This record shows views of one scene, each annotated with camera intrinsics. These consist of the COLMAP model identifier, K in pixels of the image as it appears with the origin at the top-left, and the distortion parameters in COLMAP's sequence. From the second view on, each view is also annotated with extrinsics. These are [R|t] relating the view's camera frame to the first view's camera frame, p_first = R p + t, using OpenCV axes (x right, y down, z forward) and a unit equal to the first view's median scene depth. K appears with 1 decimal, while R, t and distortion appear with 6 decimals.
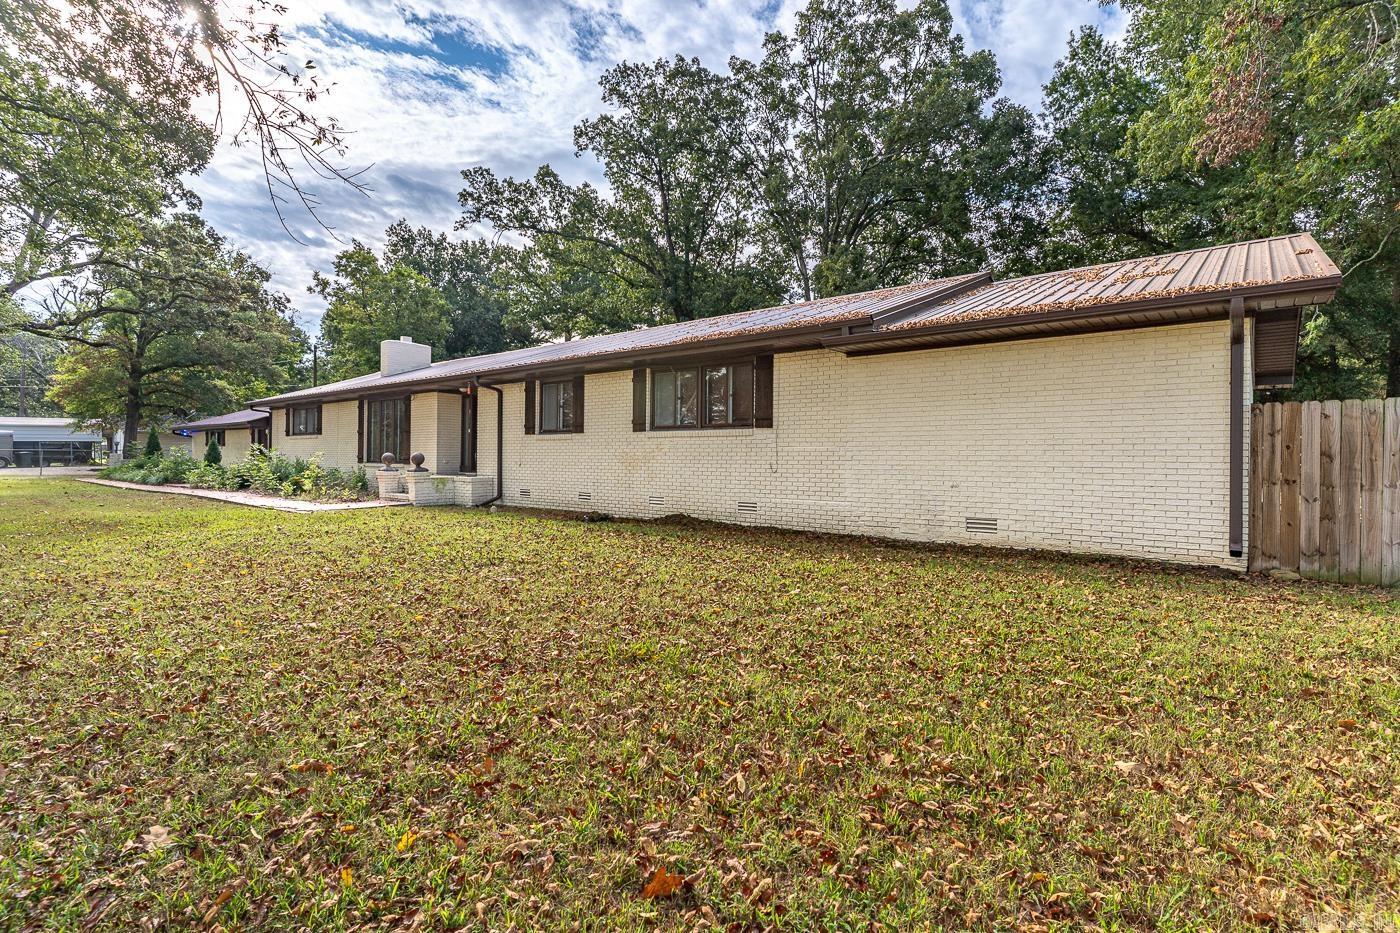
lens RADIAL K [[681.7, 0, 697.3], [0, 681.7, 463.6], [0, 0, 1]] dist [0.000356, 0.000352]
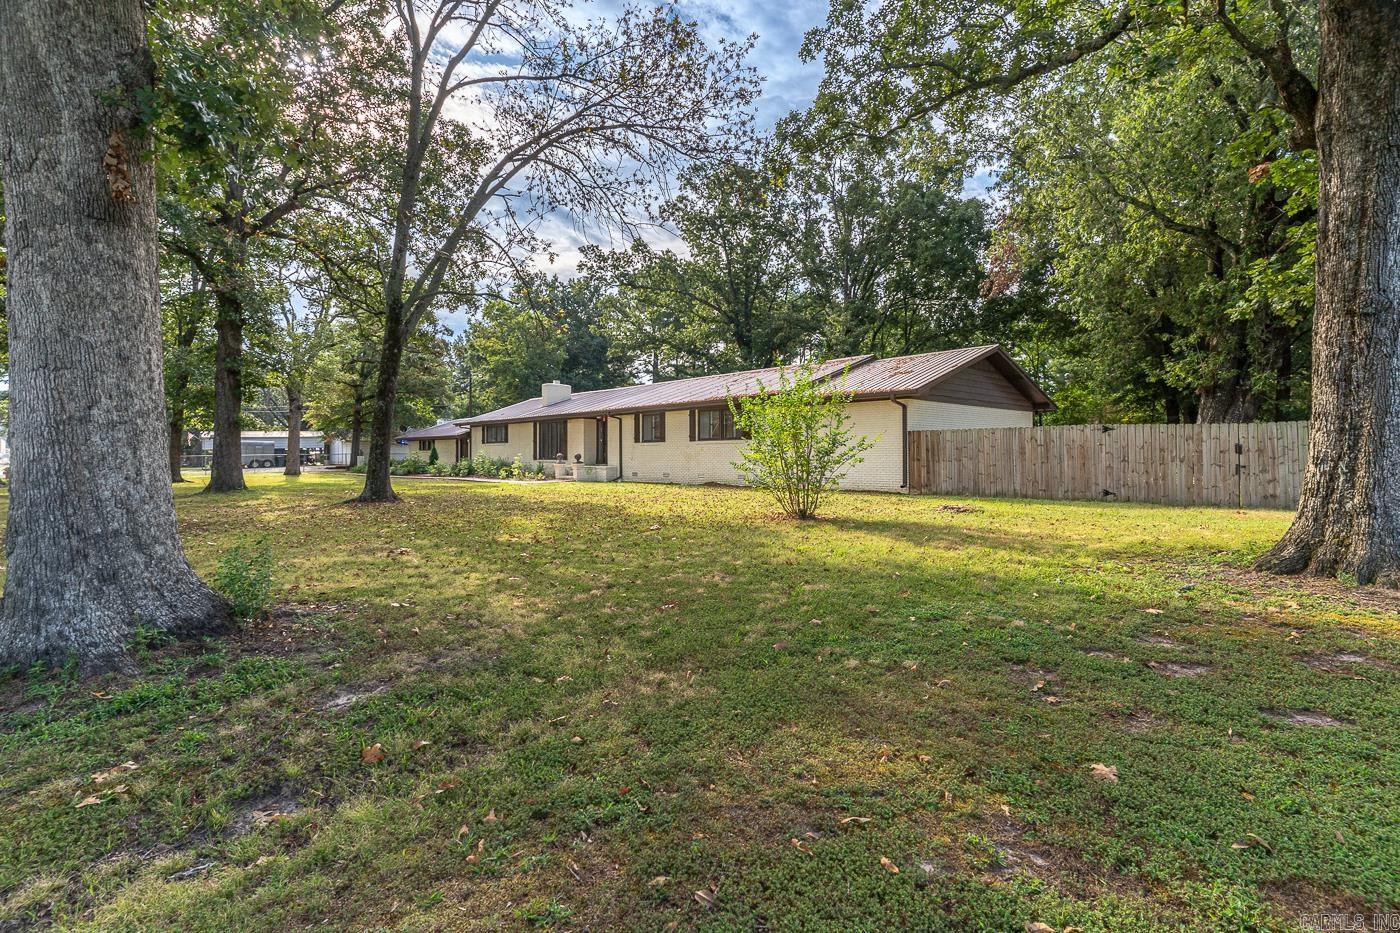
lens RADIAL K [[681.7, 0, 701.4], [0, 681.7, 464.2], [0, 0, 1]] dist [0.000356, 0.000352]
pose [[0.992360, -0.010339, -0.122944, 0.102753], [0.010868, 0.999934, 0.003636, 0.007164], [0.122899, -0.004945, 0.992407, -0.537128]]
